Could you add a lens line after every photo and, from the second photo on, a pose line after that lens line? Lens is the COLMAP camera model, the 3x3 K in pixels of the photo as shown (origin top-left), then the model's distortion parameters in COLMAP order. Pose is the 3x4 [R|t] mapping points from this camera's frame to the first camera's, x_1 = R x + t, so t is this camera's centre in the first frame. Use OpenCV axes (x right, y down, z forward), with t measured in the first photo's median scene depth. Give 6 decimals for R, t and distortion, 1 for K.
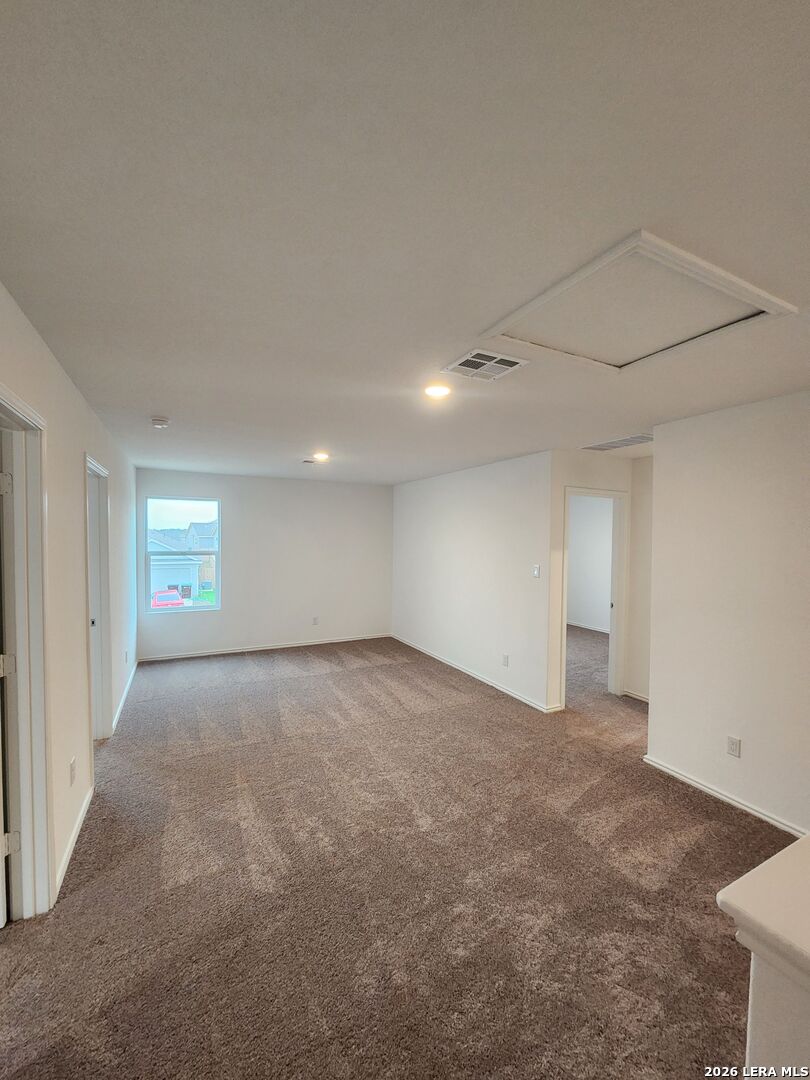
lens RADIAL K [[434.0, 0, 404.7], [0, 434.0, 540.2], [0, 0, 1]] dist [0.004840, -0.000769]
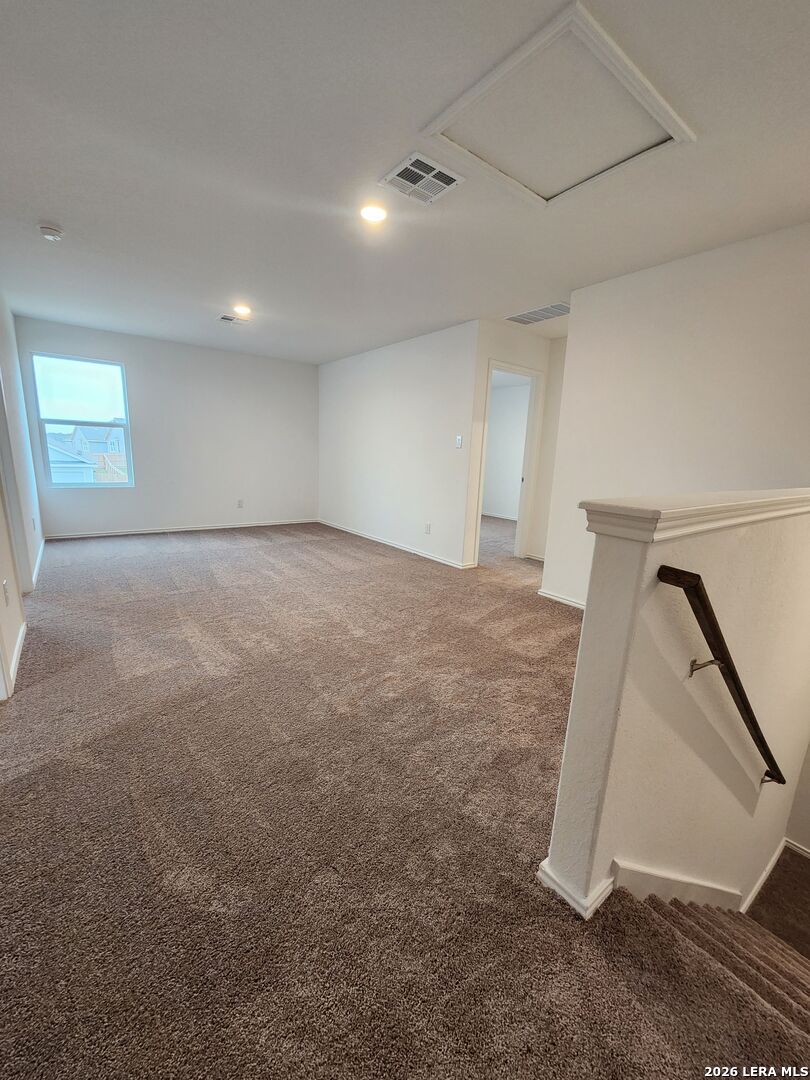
lens RADIAL K [[434.0, 0, 405.0], [0, 434.0, 535.4], [0, 0, 1]] dist [0.004840, -0.000769]
pose [[0.984015, -0.010275, 0.177791, -0.032398], [-0.022755, 0.982896, 0.182748, 0.167693], [-0.176628, -0.183873, 0.966951, -0.087116]]
